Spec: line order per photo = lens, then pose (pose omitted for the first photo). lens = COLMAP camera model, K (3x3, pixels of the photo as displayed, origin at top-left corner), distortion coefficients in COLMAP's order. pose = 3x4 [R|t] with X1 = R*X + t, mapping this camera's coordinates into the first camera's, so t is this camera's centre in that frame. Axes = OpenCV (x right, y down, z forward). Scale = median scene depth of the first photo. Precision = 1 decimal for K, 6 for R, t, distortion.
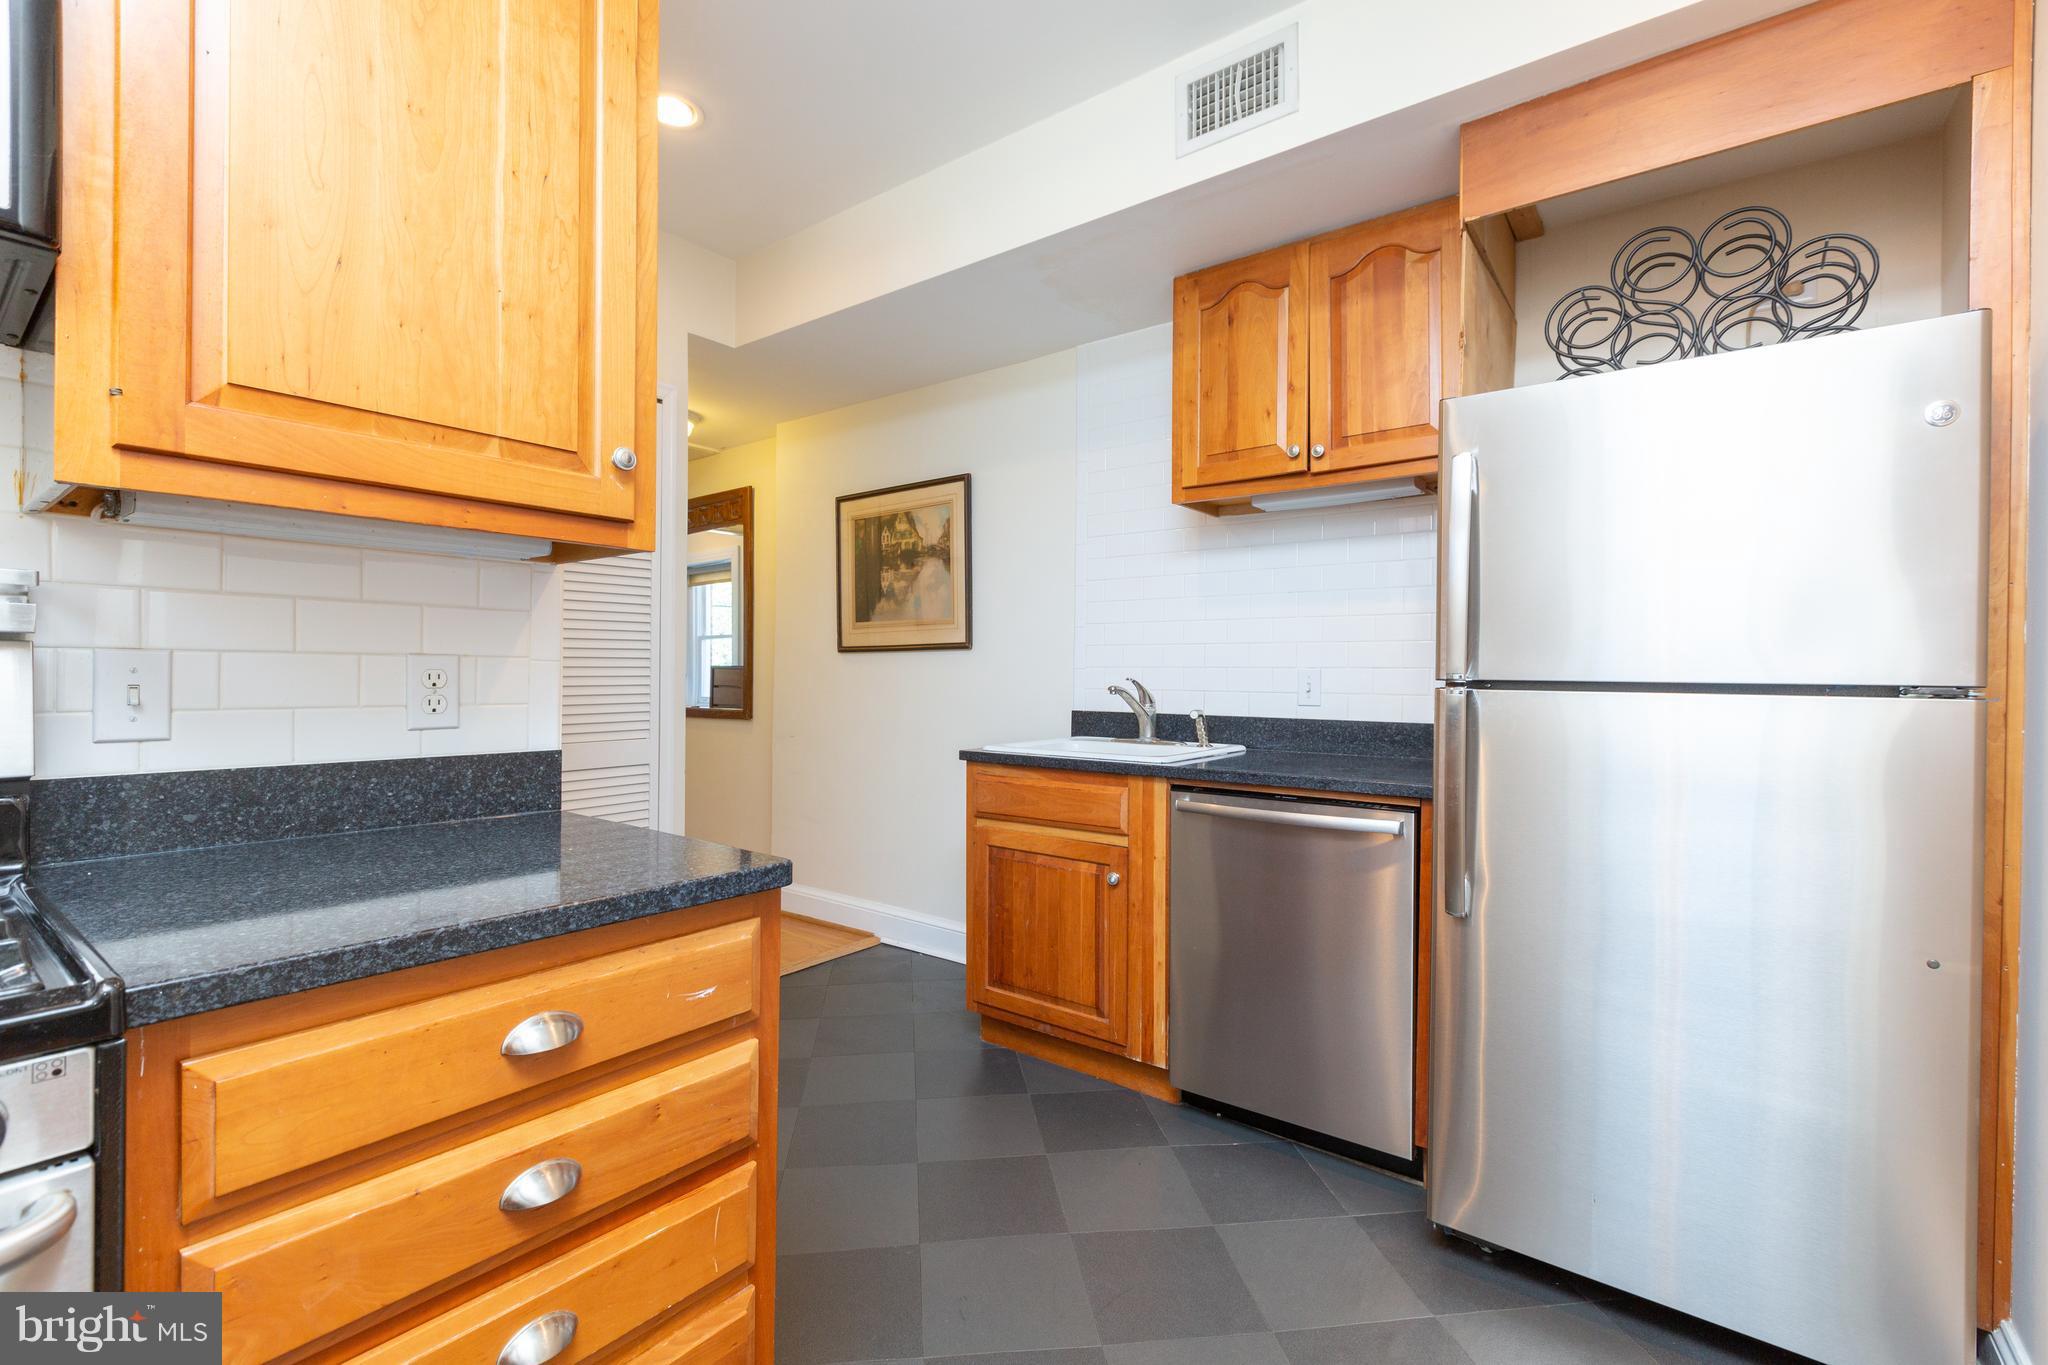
lens RADIAL K [[905.0, 0, 1018.0], [0, 905.0, 675.1], [0, 0, 1]] dist [0.001469, 0.000603]
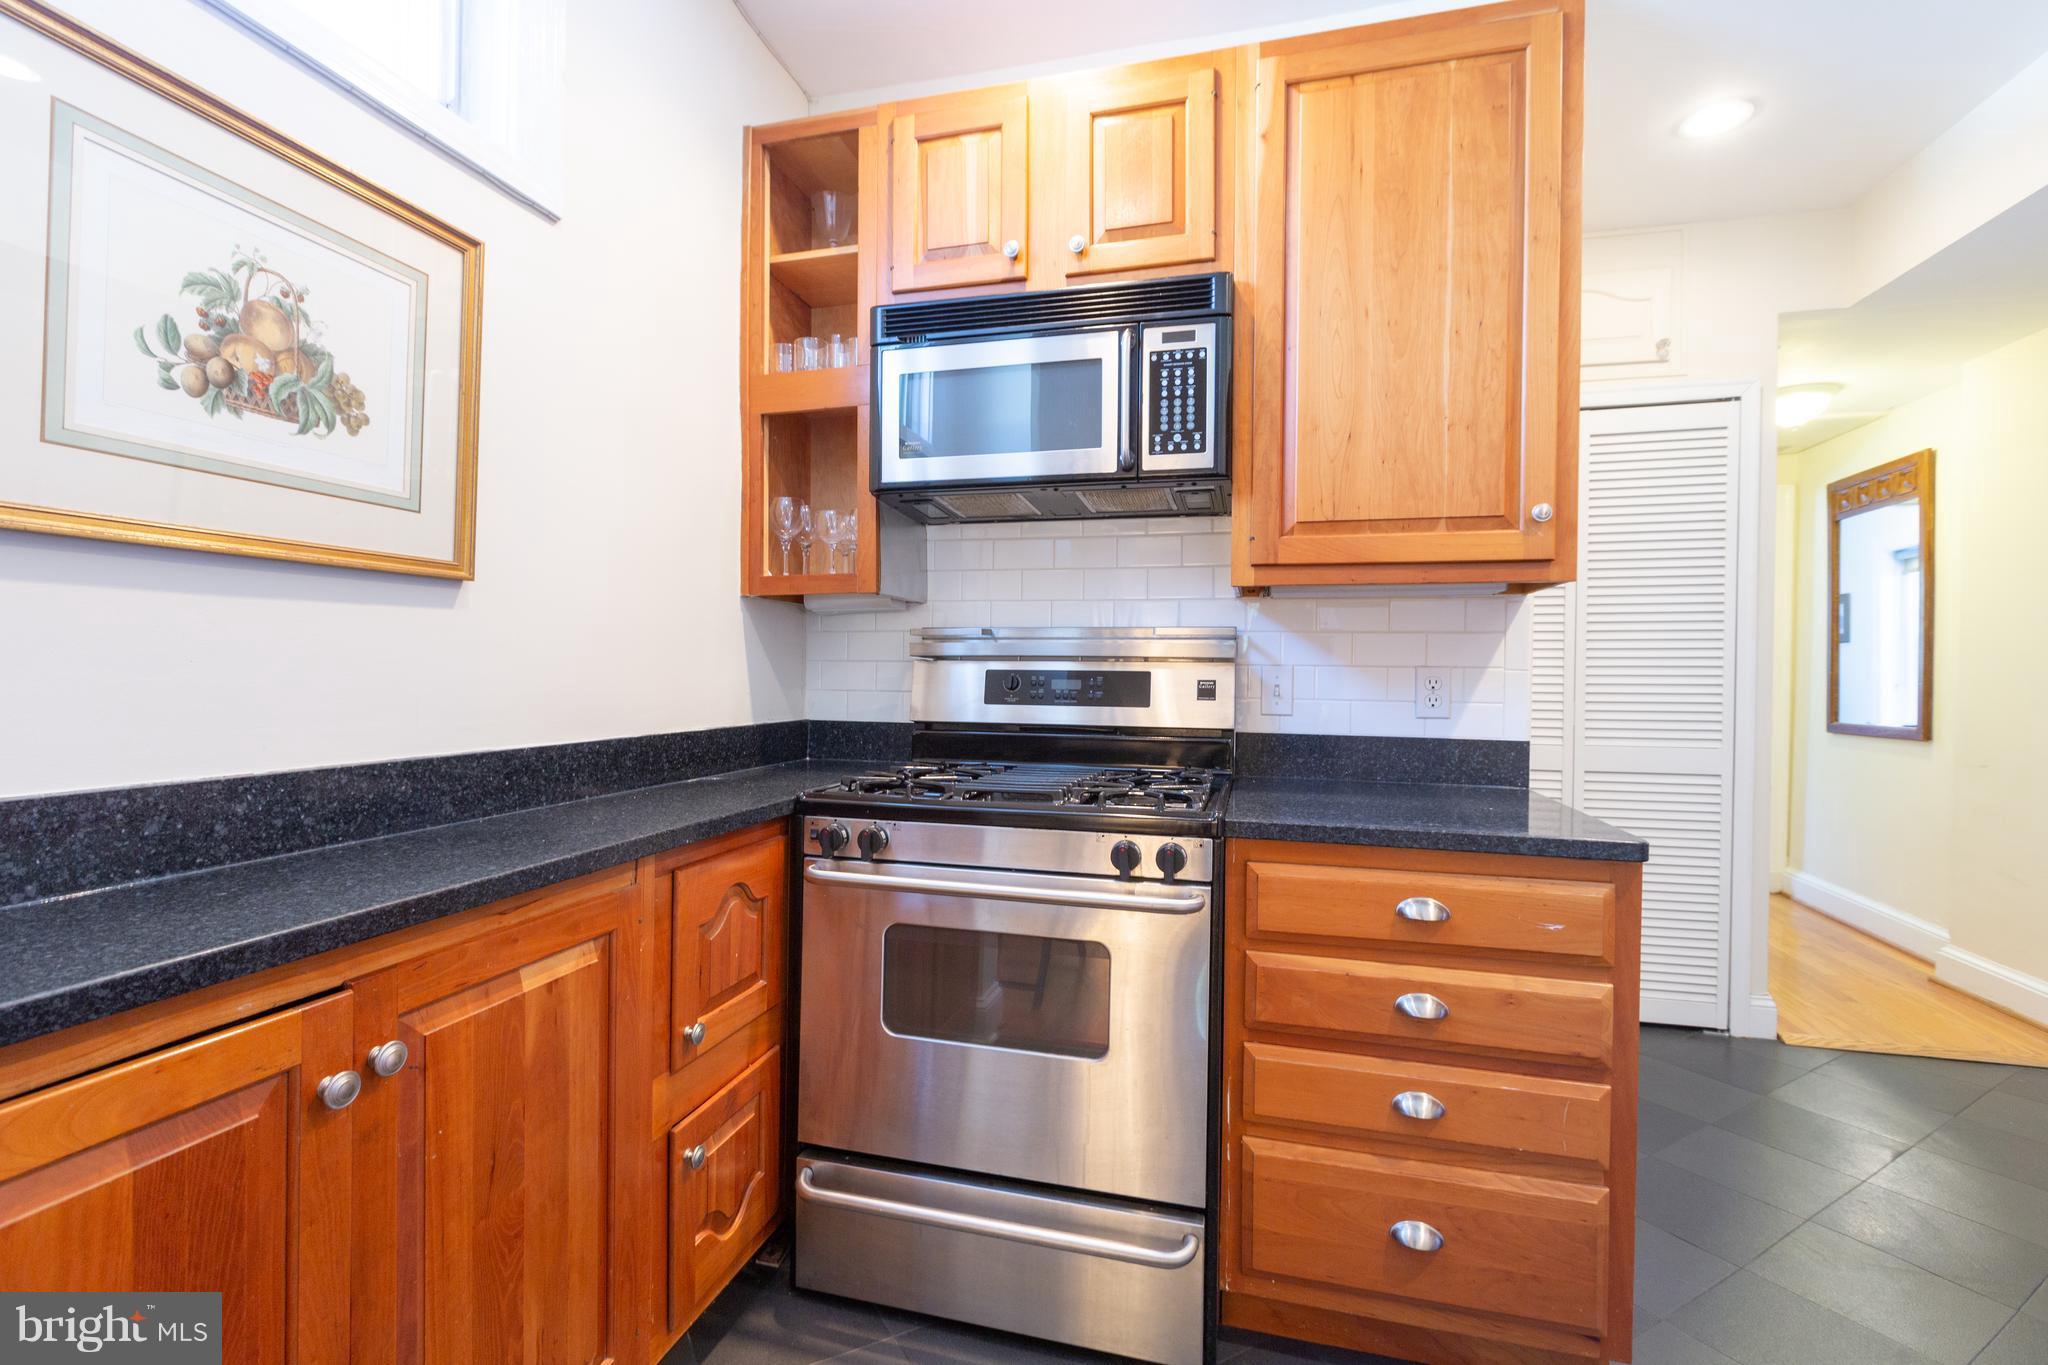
lens RADIAL K [[905.0, 0, 1021.2], [0, 905.0, 671.9], [0, 0, 1]] dist [0.001469, 0.000603]
pose [[0.390687, -0.003852, -0.920516, 0.498745], [-0.008043, 0.999939, -0.007597, 0.002090], [0.920489, 0.010371, 0.390632, -0.194320]]
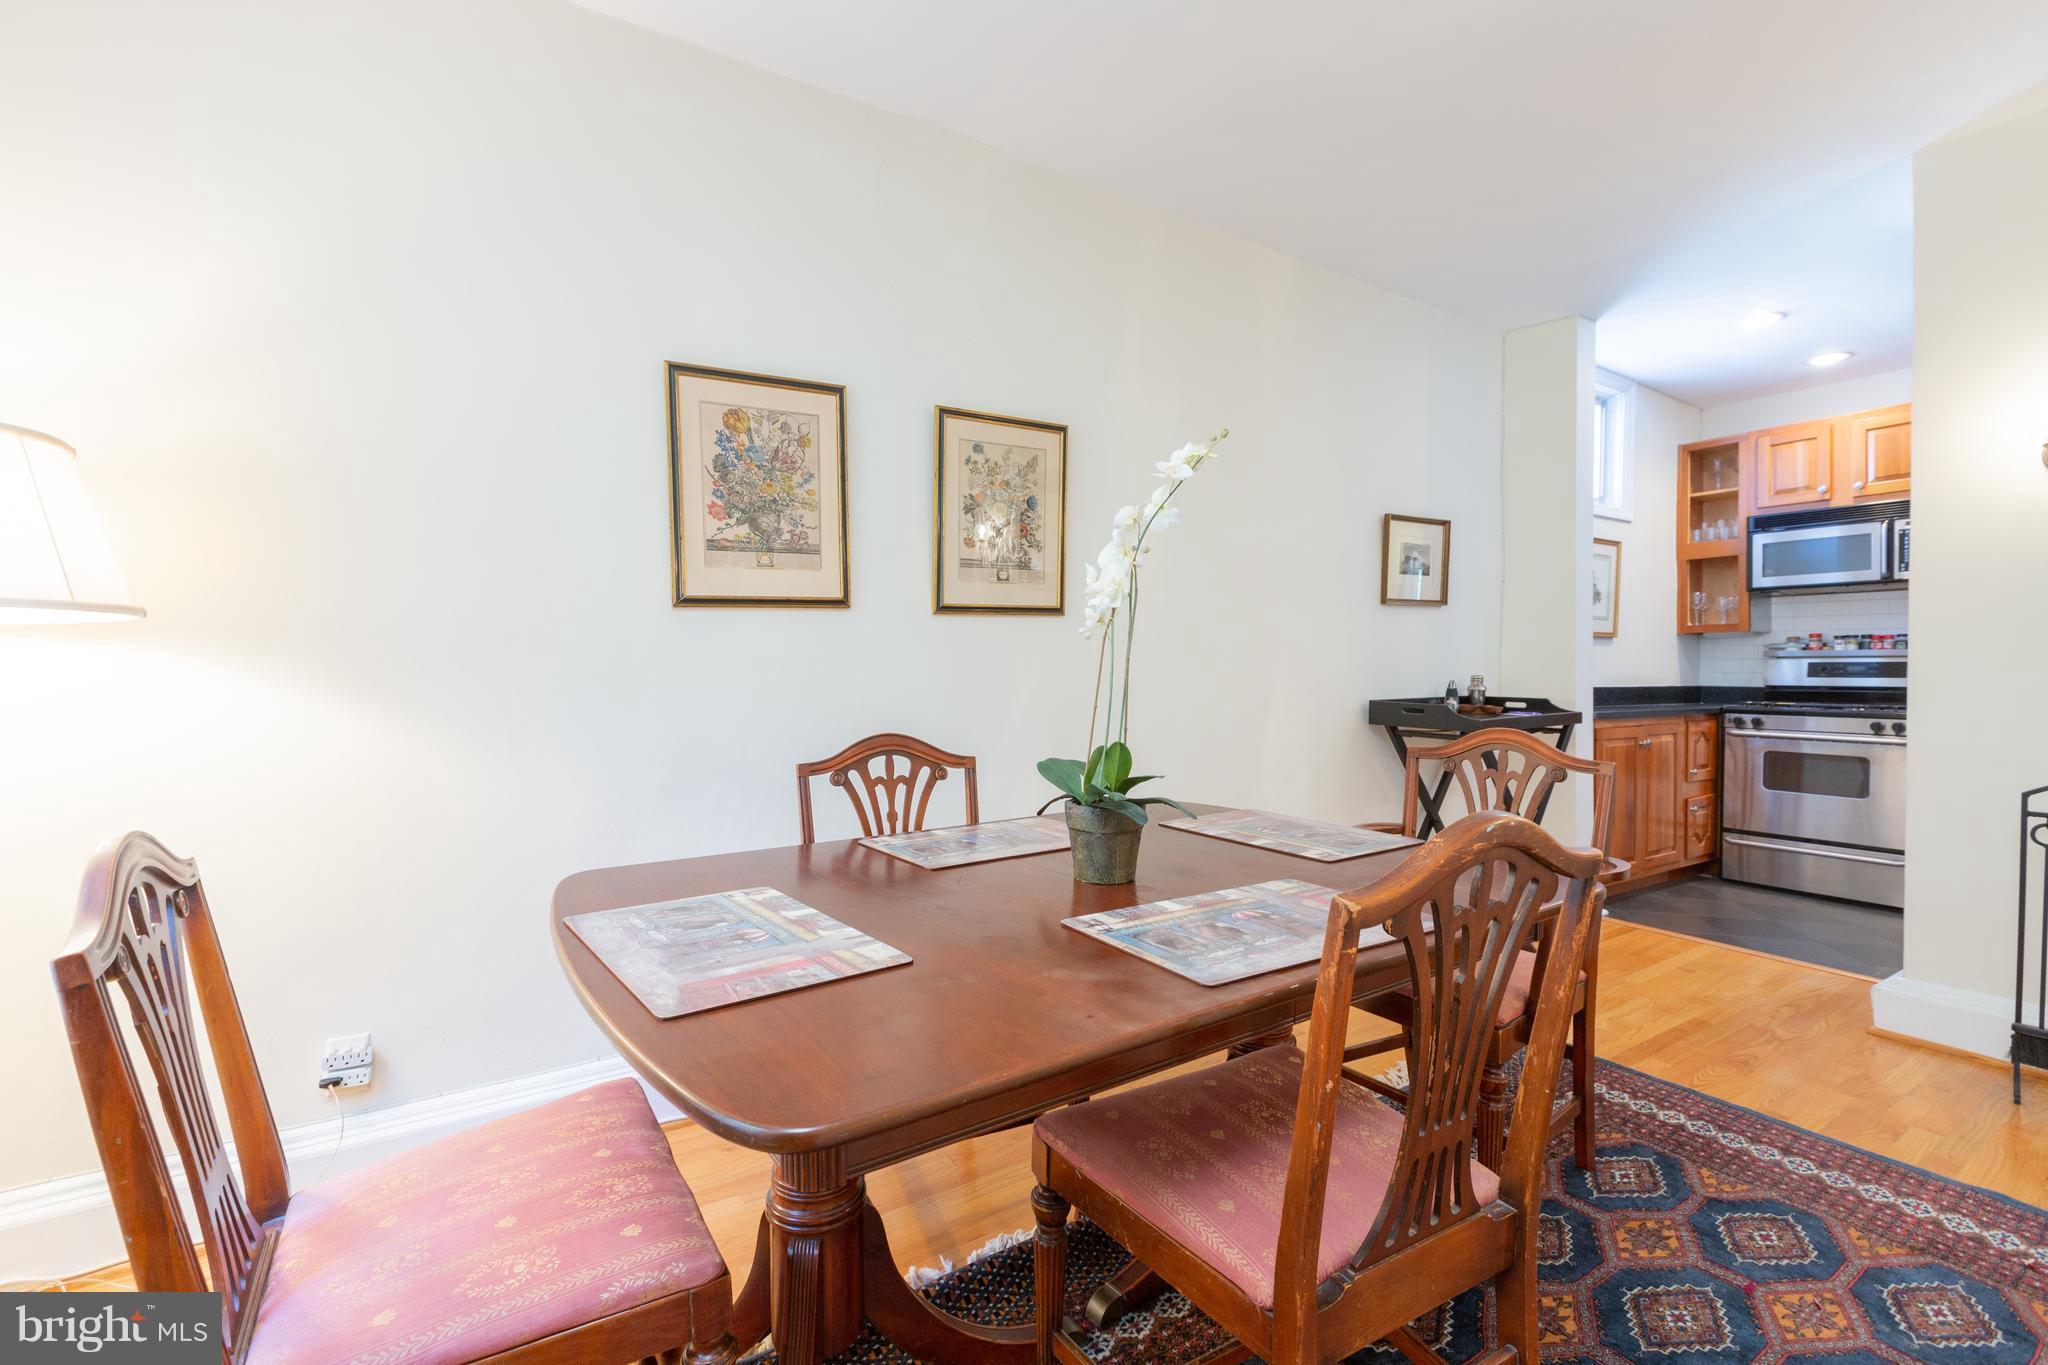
lens RADIAL K [[905.0, 0, 1020.8], [0, 905.0, 680.4], [0, 0, 1]] dist [0.001469, 0.000603]
pose [[-0.329756, 0.001428, -0.944065, 3.942778], [-0.004763, 0.999984, 0.003176, 0.074846], [0.944054, 0.005544, -0.329743, -1.598467]]
